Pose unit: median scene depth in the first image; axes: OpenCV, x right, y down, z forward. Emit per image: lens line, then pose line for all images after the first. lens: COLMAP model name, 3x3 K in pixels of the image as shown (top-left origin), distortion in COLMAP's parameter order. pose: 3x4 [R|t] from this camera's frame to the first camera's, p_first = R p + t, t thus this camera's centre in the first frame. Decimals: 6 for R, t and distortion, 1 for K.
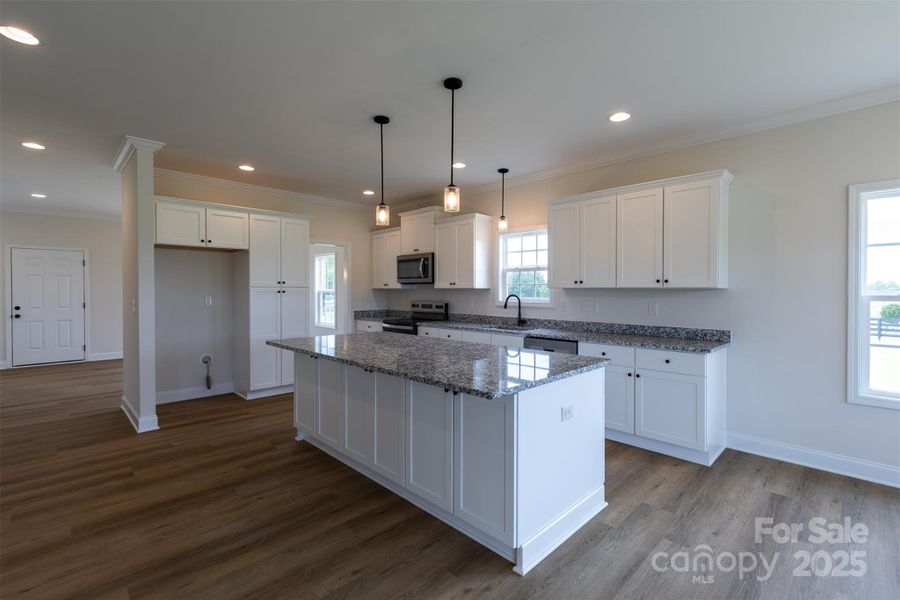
lens RADIAL K [[406.4, 0, 451.3], [0, 406.4, 292.3], [0, 0, 1]] dist [0.002205, -0.000377]
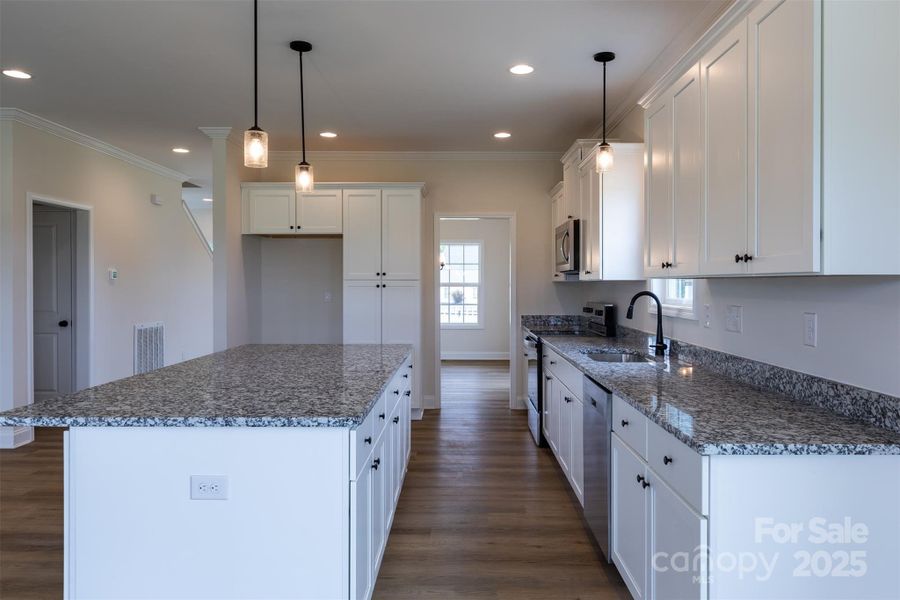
lens RADIAL K [[623.9, 0, 452.6], [0, 623.9, 294.0], [0, 0, 1]] dist [-0.005468, 0.000771]
pose [[0.712733, 0.010060, -0.701363, 0.504698], [-0.002558, 0.999928, 0.011744, -0.000542], [0.701430, -0.006576, 0.712708, 0.256025]]
